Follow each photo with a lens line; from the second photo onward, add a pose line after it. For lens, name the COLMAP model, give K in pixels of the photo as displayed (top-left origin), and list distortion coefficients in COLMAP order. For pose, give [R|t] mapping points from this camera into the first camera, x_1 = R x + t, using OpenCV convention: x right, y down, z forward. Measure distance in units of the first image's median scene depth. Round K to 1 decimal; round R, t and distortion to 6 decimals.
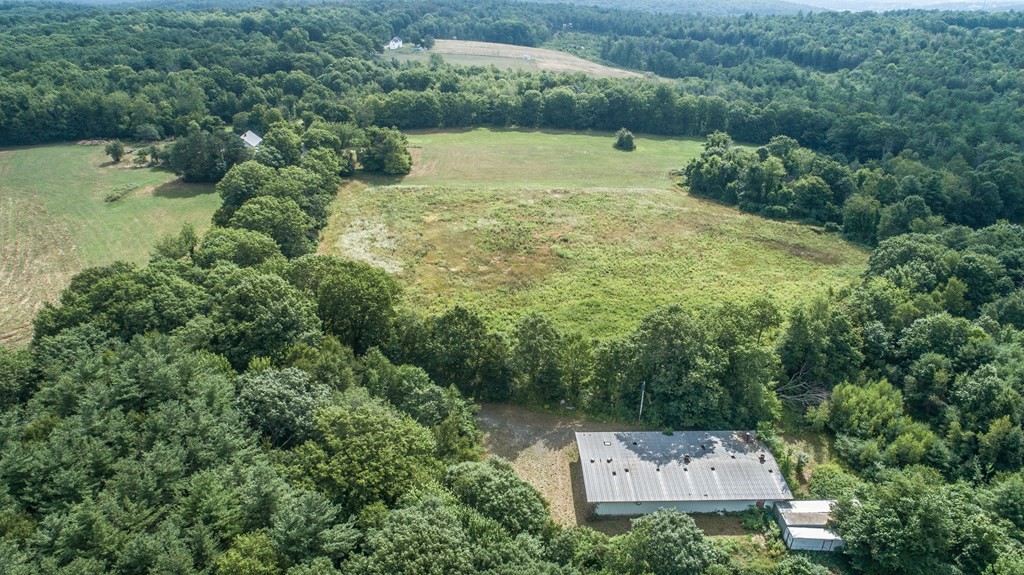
lens RADIAL K [[696.0, 0, 512.0], [0, 696.0, 287.5], [0, 0, 1]] dist [-0.018441, -0.001433]
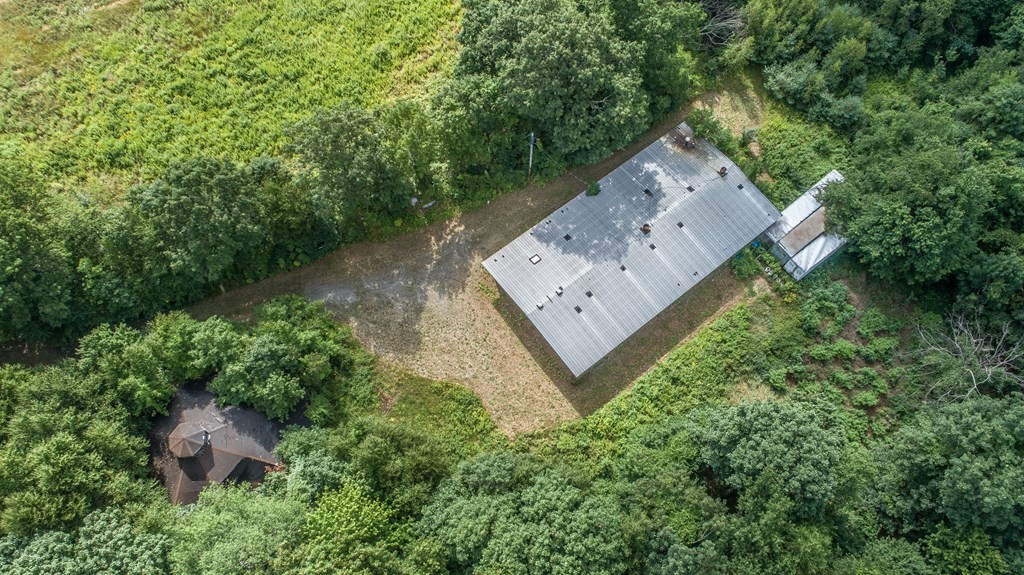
lens RADIAL K [[696.0, 0, 512.0], [0, 696.0, 287.5], [0, 0, 1]] dist [-0.018441, -0.001433]
pose [[0.804286, -0.550535, 0.223687, -0.047010], [0.252868, 0.657717, 0.709553, -0.244010], [-0.537756, -0.514120, 0.668205, 0.557954]]
